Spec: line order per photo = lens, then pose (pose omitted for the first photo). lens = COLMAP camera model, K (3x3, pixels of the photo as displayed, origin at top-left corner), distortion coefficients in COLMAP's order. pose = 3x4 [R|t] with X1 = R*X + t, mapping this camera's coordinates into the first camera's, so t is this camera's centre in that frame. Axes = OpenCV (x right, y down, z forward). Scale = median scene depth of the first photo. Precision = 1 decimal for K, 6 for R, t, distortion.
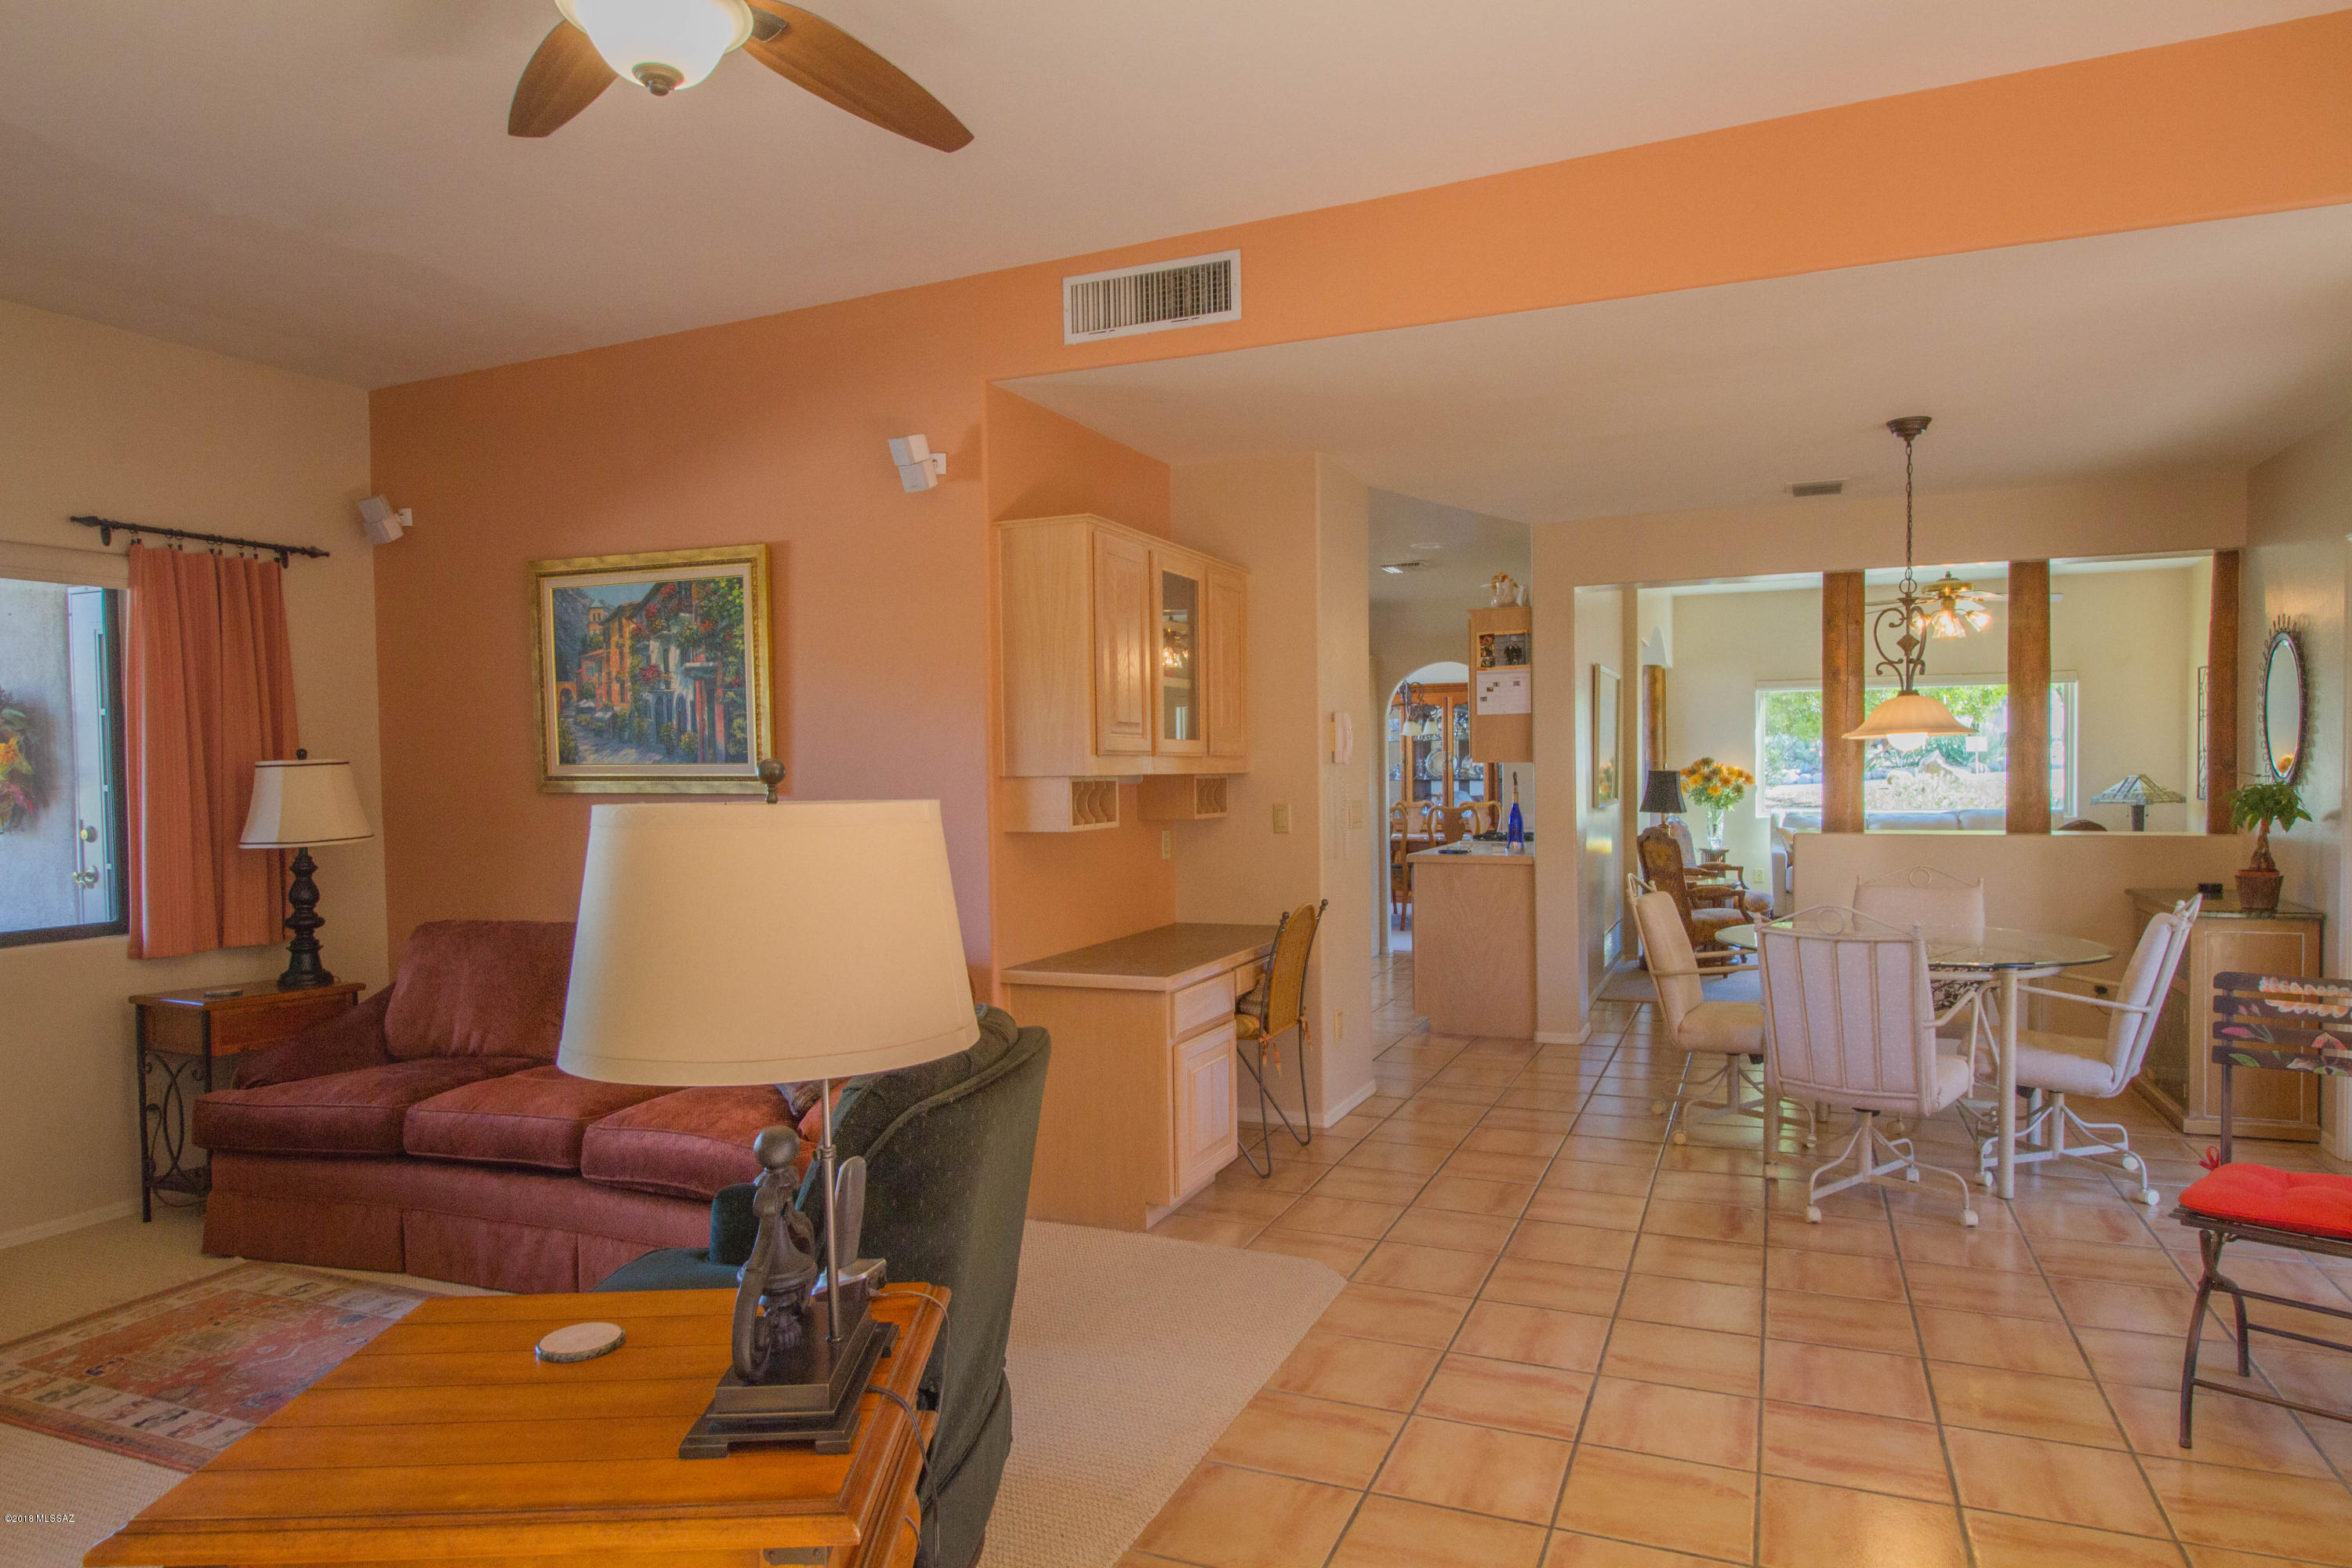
lens RADIAL K [[1409.1, 0, 1198.6], [0, 1409.1, 795.1], [0, 0, 1]] dist [0.011309, -0.014505]
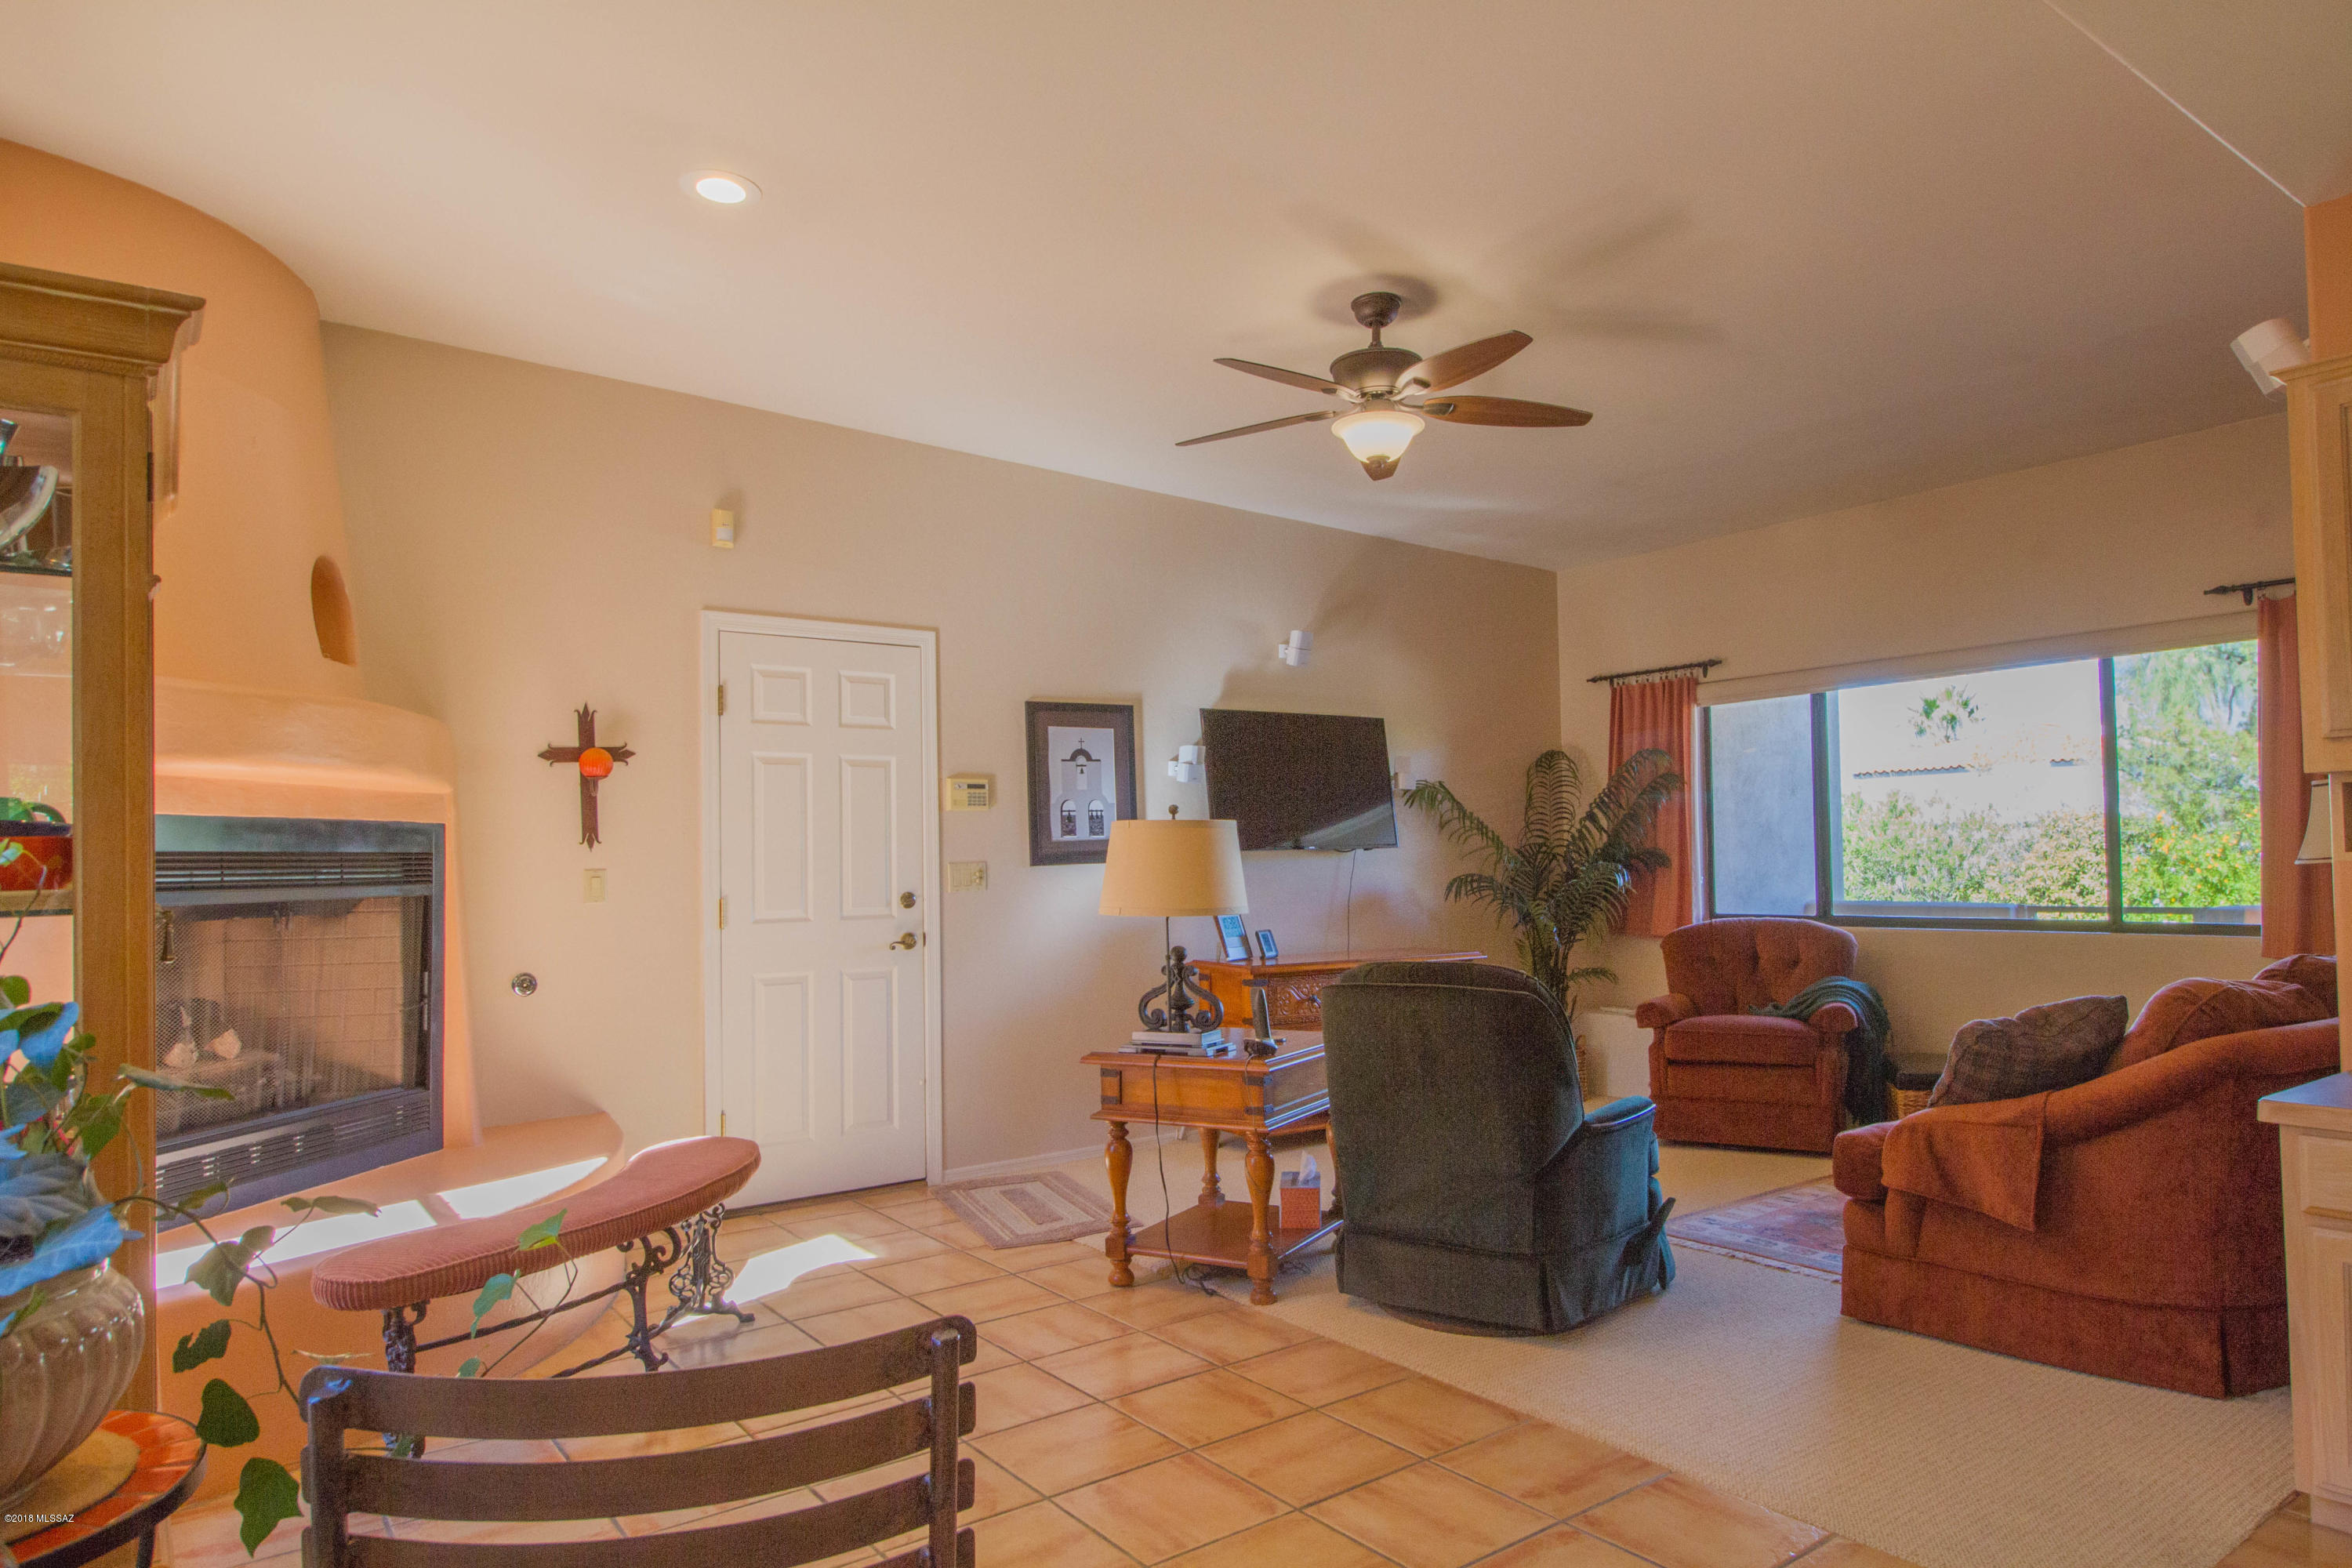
lens RADIAL K [[1409.1, 0, 1207.1], [0, 1409.1, 800.7], [0, 0, 1]] dist [0.011309, -0.014505]
pose [[-0.509668, -0.019749, -0.860144, 1.056310], [-0.002551, 0.999767, -0.021443, 0.022189], [0.860367, -0.008735, -0.509600, 1.321744]]
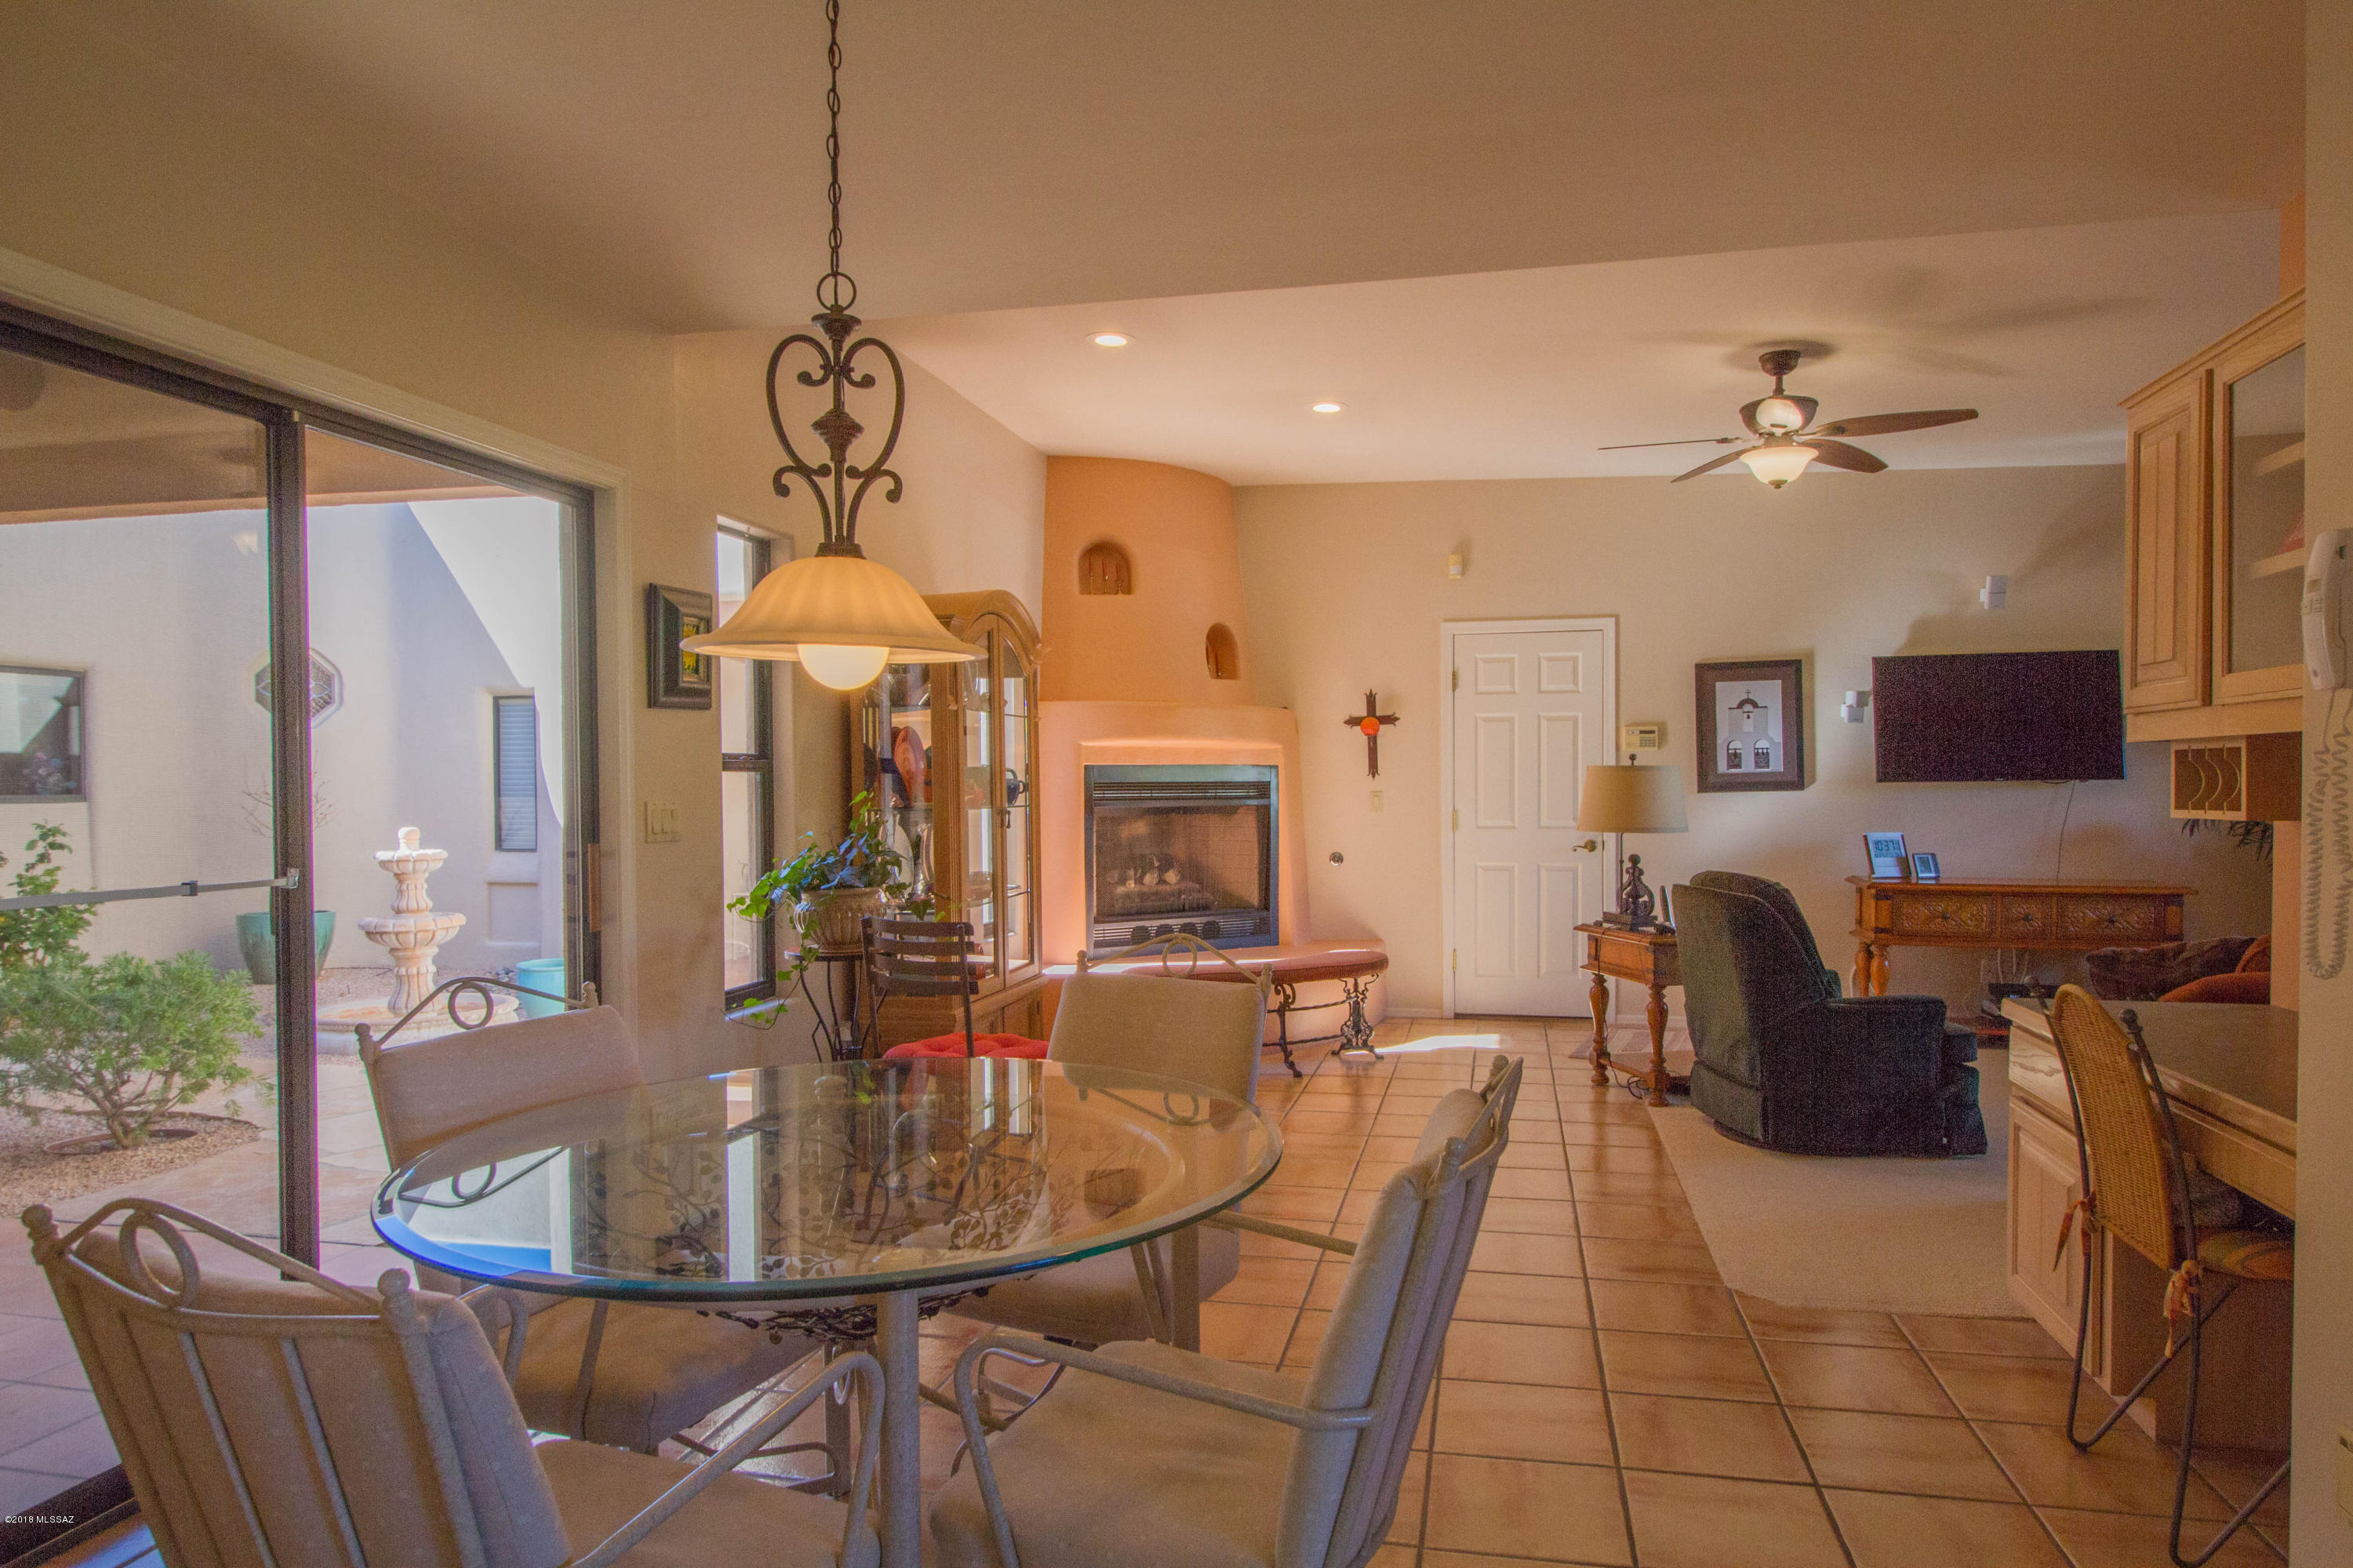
lens RADIAL K [[1409.7, 0, 1199.3], [0, 1409.7, 791.6], [0, 0, 1]] dist [0.011309, -0.014505]
pose [[-0.985487, 0.014655, -0.169119, 0.823679], [0.008839, 0.999345, 0.035094, -0.020904], [0.169523, 0.033090, -0.984971, 2.303139]]
